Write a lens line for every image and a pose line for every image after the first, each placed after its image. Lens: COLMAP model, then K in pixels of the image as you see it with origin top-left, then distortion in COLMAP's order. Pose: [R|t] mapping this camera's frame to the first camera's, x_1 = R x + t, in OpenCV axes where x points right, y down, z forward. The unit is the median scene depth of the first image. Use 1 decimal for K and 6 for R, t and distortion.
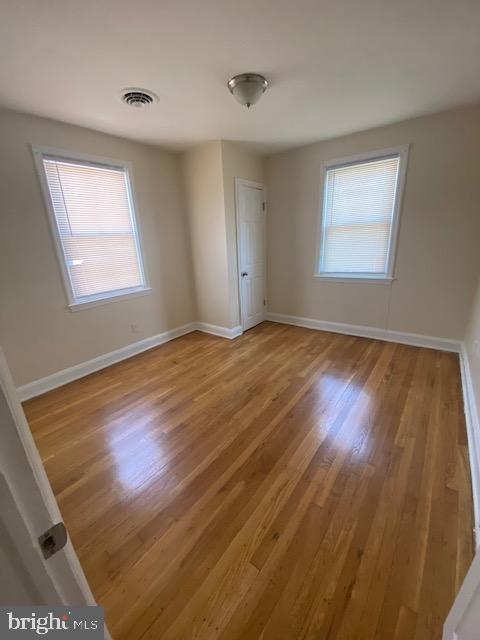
lens RADIAL K [[253.8, 0, 238.7], [0, 253.8, 323.3], [0, 0, 1]] dist [0.000640, -0.013579]
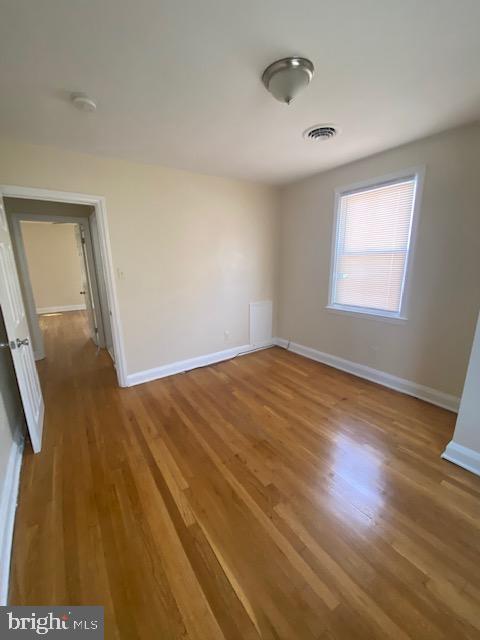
lens RADIAL K [[253.8, 0, 238.7], [0, 253.8, 323.3], [0, 0, 1]] dist [0.000640, -0.013579]
pose [[-0.316901, 0.270783, -0.908983, 0.671745], [-0.276932, 0.890200, 0.361735, -0.336081], [0.907129, 0.366360, -0.207117, 0.877463]]
